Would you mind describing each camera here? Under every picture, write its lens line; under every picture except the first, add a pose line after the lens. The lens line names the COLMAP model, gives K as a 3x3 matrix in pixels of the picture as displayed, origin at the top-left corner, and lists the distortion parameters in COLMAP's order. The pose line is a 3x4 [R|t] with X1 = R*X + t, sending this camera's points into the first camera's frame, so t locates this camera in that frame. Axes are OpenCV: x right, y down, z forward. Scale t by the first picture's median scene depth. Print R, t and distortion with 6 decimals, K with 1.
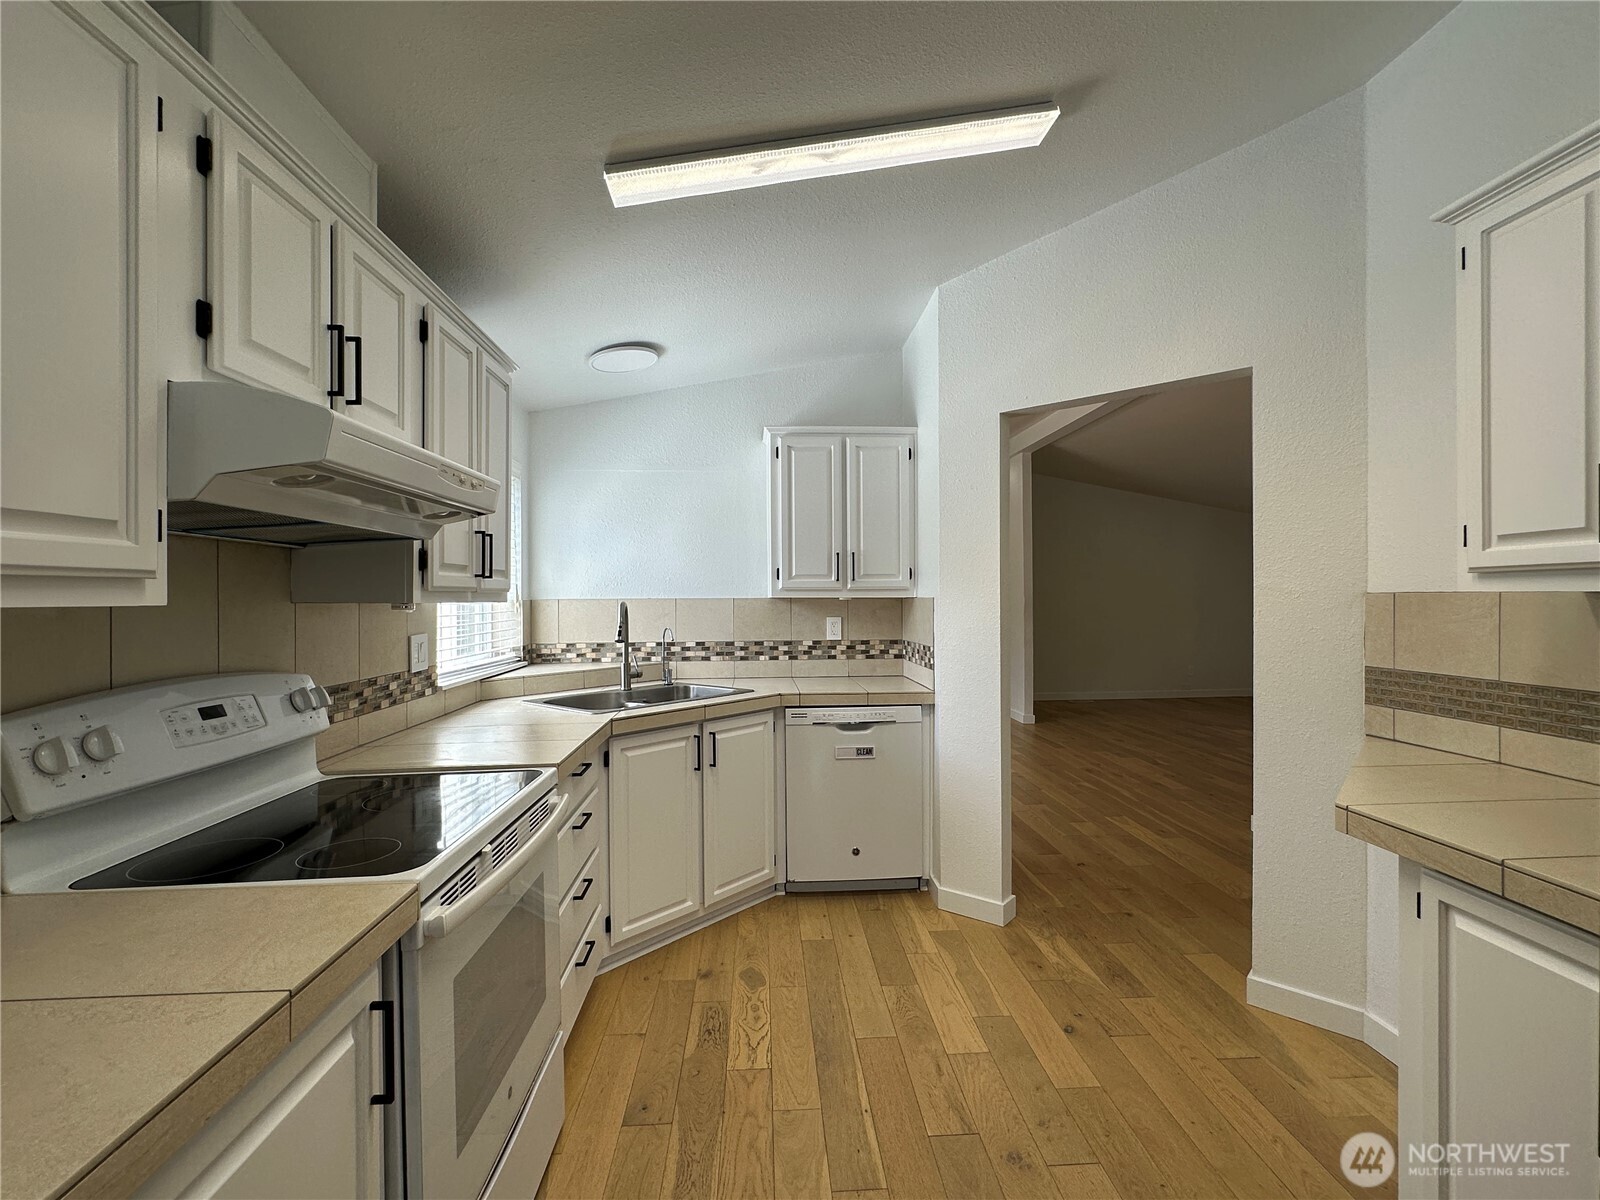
lens RADIAL K [[738.4, 0, 801.6], [0, 738.4, 599.1], [0, 0, 1]] dist [-0.005048, 0.002460]
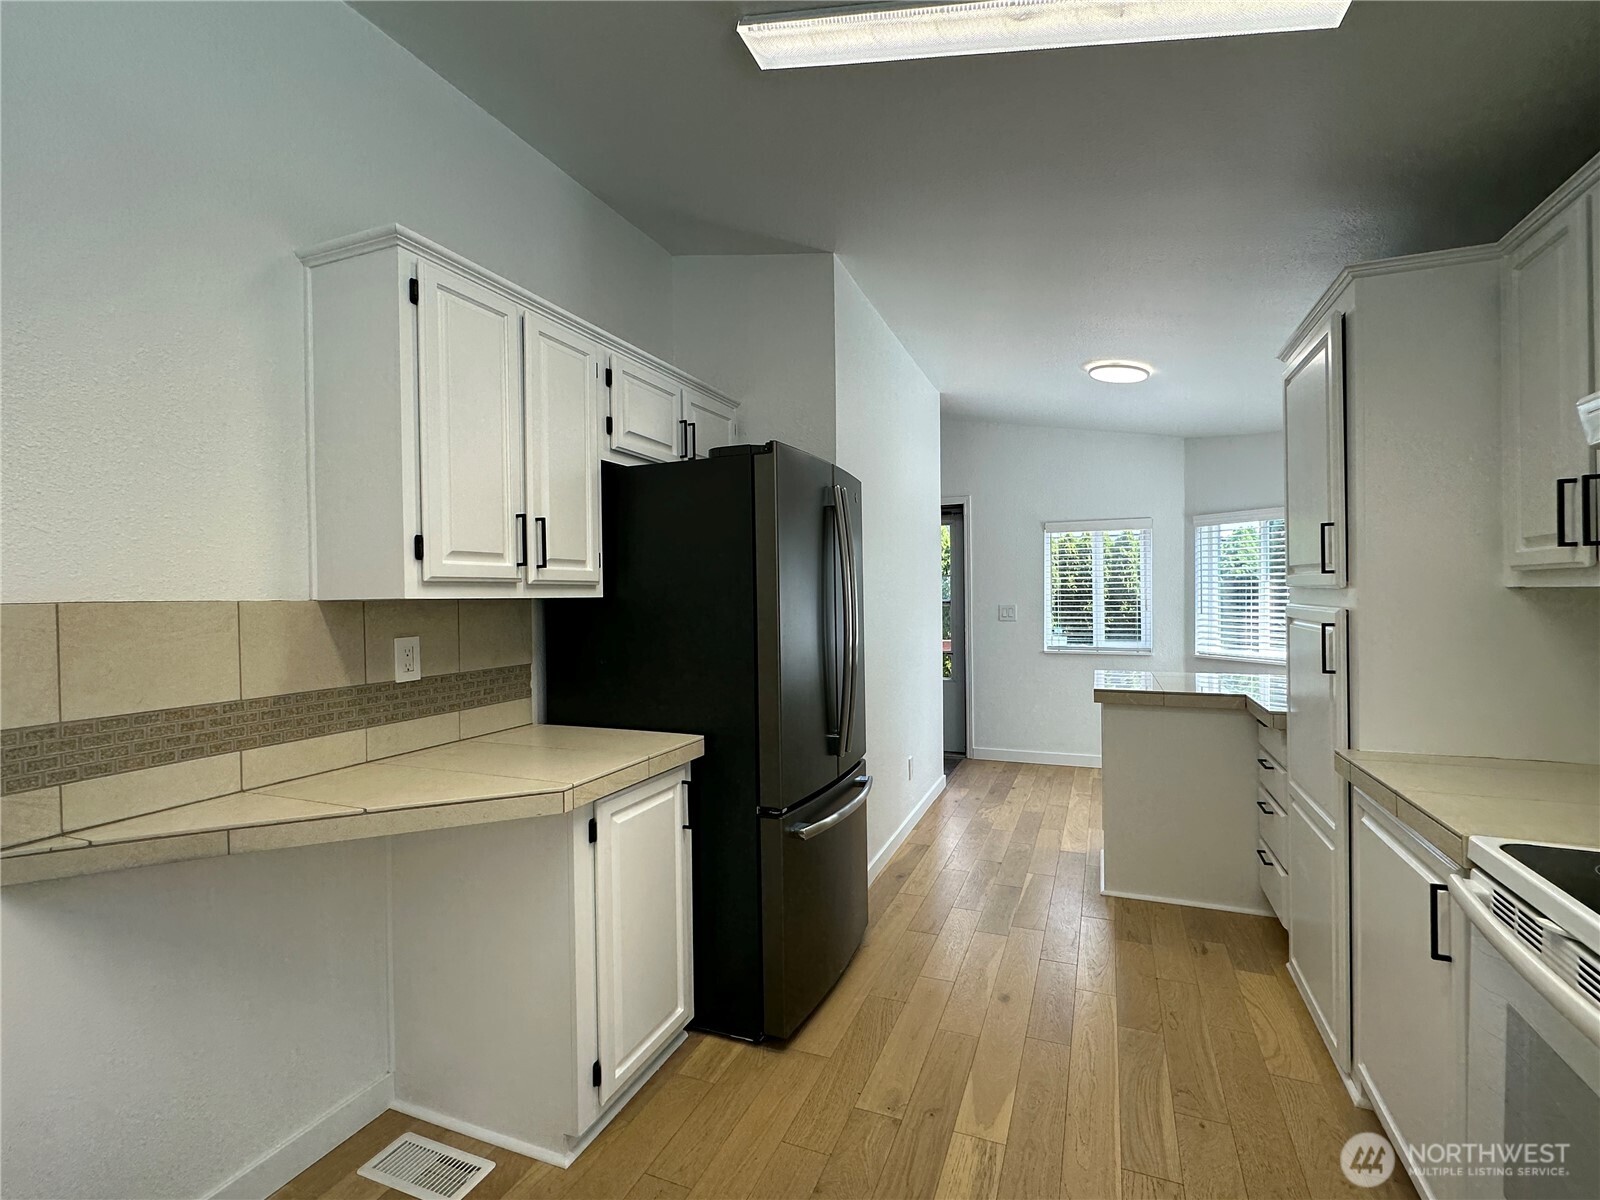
lens RADIAL K [[738.4, 0, 802.1], [0, 738.4, 600.0], [0, 0, 1]] dist [-0.005048, 0.002460]
pose [[-0.905372, 0.011900, 0.424452, -0.053293], [0.015515, 0.999867, 0.005061, -0.004900], [-0.424336, 0.011168, -0.905436, 1.463638]]
